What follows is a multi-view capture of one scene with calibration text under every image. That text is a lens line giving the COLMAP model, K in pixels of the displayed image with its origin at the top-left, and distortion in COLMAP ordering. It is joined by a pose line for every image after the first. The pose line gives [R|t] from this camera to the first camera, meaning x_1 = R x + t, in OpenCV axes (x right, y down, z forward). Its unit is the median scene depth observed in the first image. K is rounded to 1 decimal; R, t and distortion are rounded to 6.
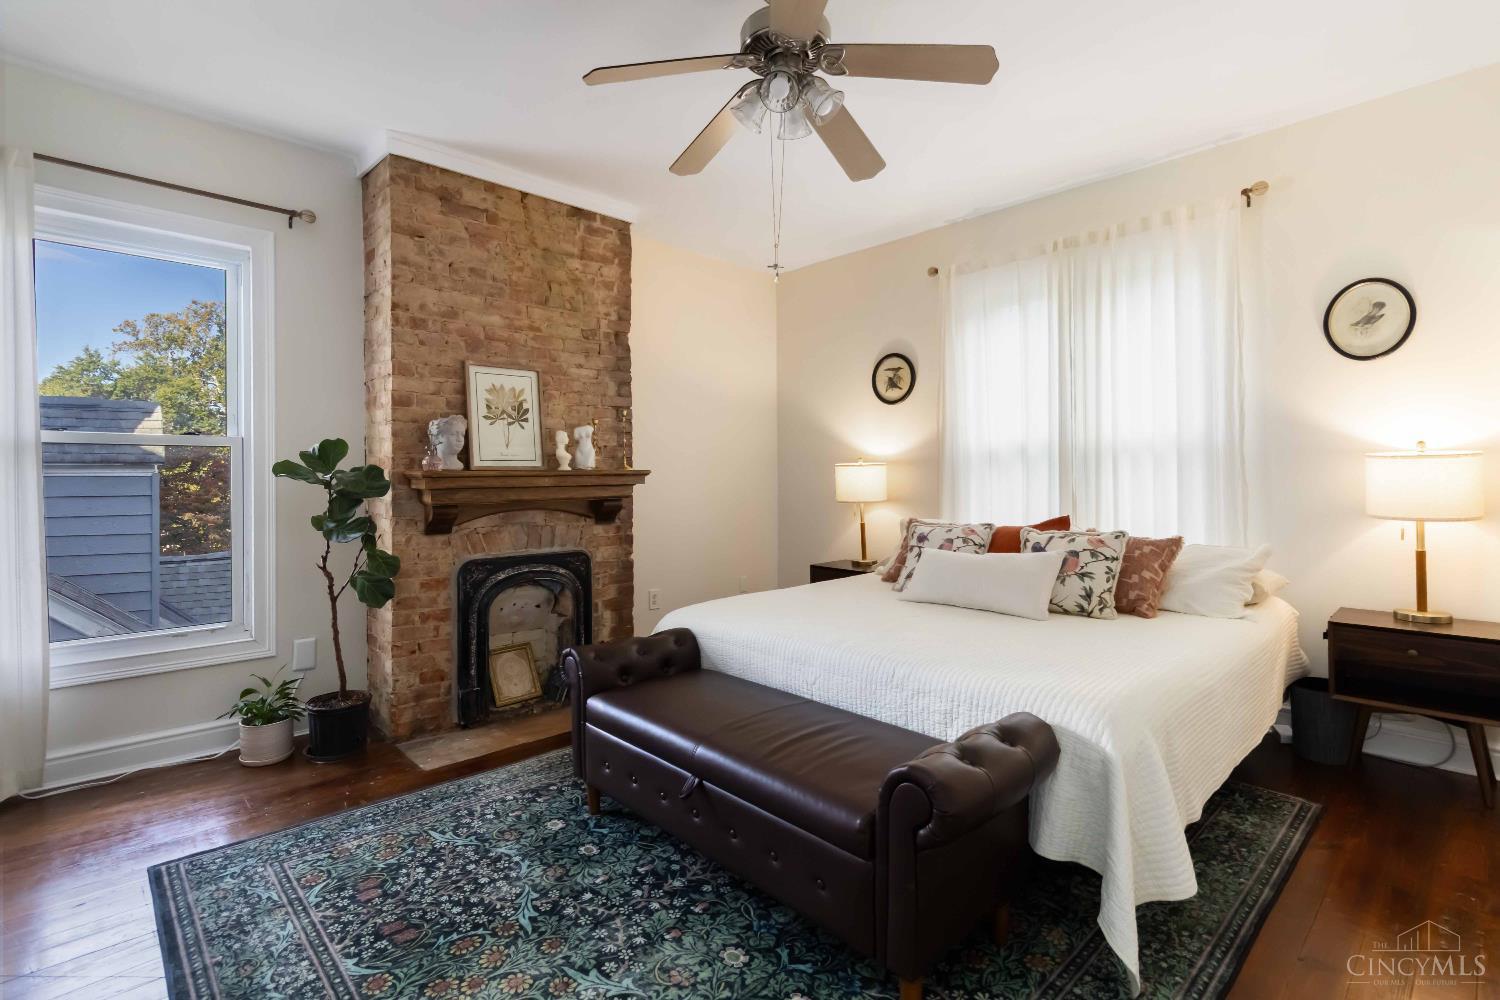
lens RADIAL K [[704.8, 0, 759.8], [0, 704.8, 495.7], [0, 0, 1]] dist [0.009574, -0.002219]
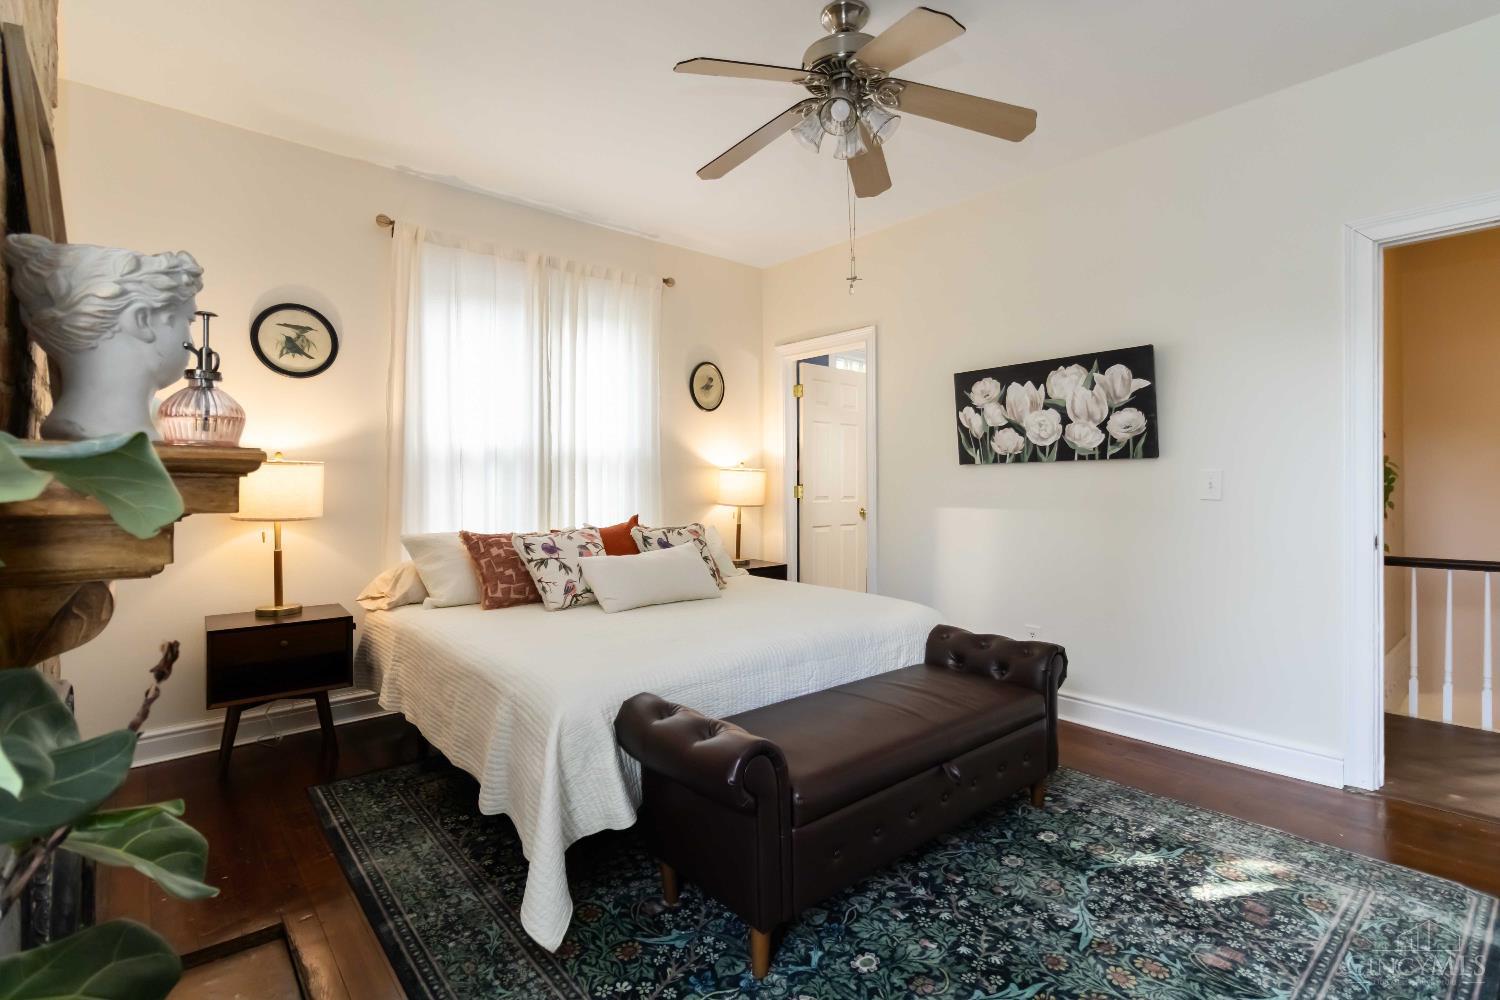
lens RADIAL K [[704.8, 0, 759.4], [0, 704.8, 486.7], [0, 0, 1]] dist [0.009574, -0.002219]
pose [[0.043141, 0.000048, 0.999069, -1.138005], [0.030009, 0.999549, -0.001343, -0.016229], [-0.998618, 0.030039, 0.043120, 1.202678]]
